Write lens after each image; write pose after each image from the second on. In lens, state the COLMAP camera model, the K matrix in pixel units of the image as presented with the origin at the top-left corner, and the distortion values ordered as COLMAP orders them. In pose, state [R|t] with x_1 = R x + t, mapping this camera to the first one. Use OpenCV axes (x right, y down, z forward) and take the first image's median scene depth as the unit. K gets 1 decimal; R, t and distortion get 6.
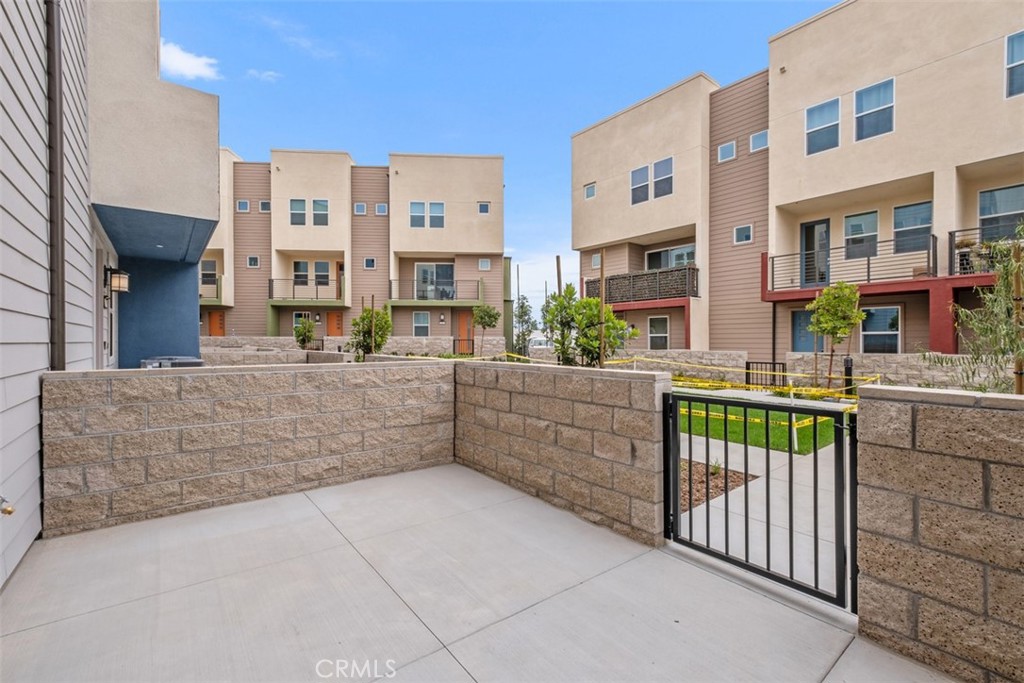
lens RADIAL K [[447.1, 0, 502.7], [0, 447.1, 346.6], [0, 0, 1]] dist [-0.005751, -0.000575]
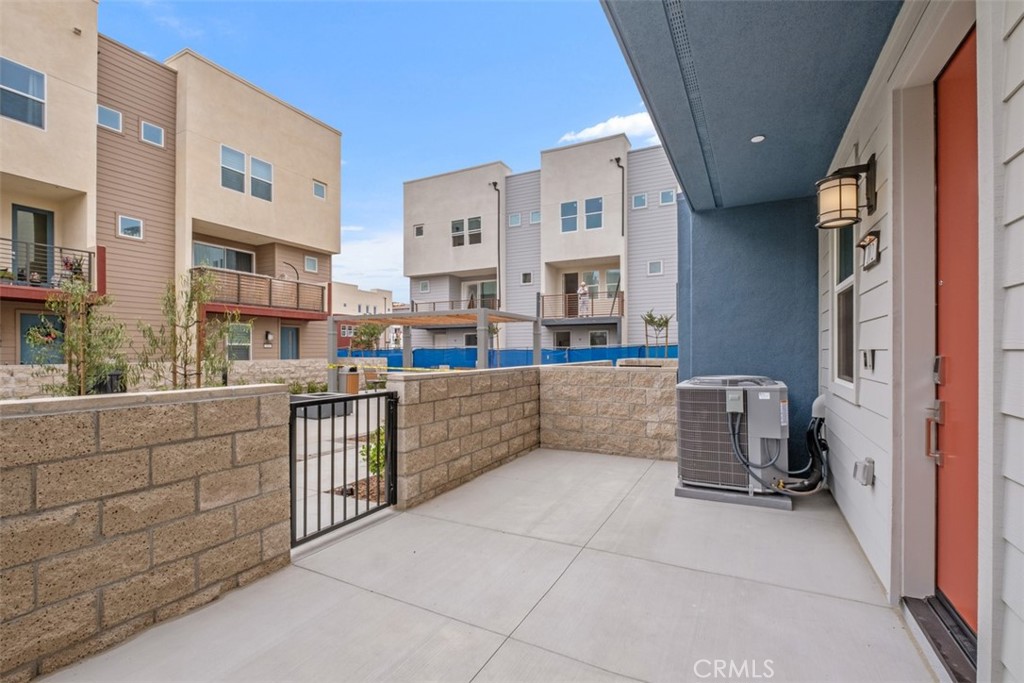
lens RADIAL K [[447.1, 0, 518.0], [0, 447.1, 347.8], [0, 0, 1]] dist [-0.005751, -0.000575]
pose [[-0.427726, 0.000328, 0.903909, -1.132729], [0.007434, 0.999967, 0.003155, -0.026468], [-0.903878, 0.008069, -0.427714, 1.464072]]
